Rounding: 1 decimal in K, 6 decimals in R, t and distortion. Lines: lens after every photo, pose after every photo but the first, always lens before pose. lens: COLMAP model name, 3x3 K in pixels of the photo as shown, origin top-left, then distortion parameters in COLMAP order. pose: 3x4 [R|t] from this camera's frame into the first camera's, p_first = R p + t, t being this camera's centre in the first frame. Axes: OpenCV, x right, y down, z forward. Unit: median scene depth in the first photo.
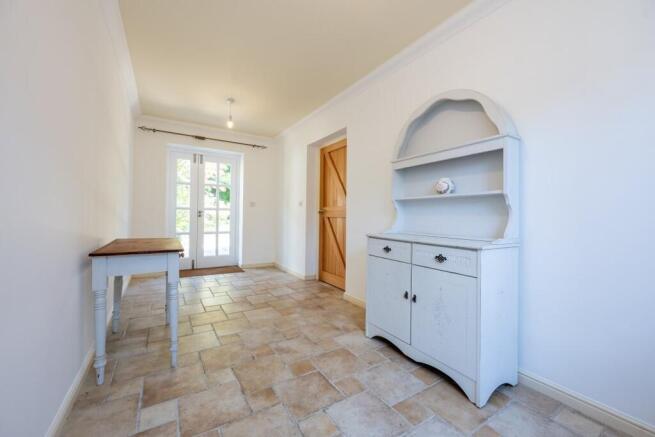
lens RADIAL K [[261.3, 0, 327.5], [0, 261.3, 218.5], [0, 0, 1]] dist [0.001055, 0.000008]
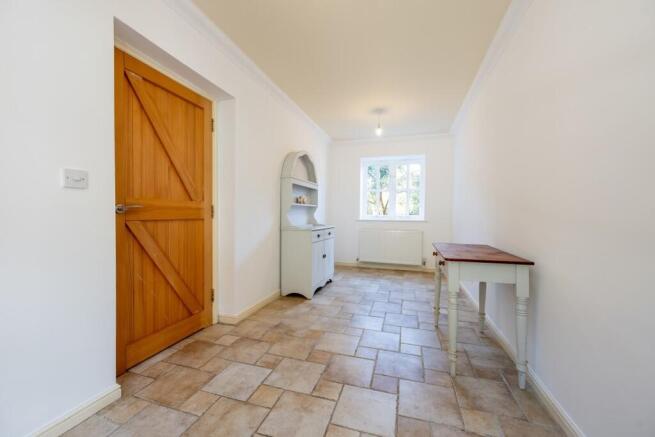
lens RADIAL K [[261.3, 0, 327.5], [0, 261.3, 218.5], [0, 0, 1]] dist [0.001055, 0.000008]
pose [[-0.654247, -0.027998, 0.755762, -0.834604], [-0.011197, 0.999564, 0.027336, -0.033477], [-0.756198, 0.009423, -0.654275, 1.569534]]
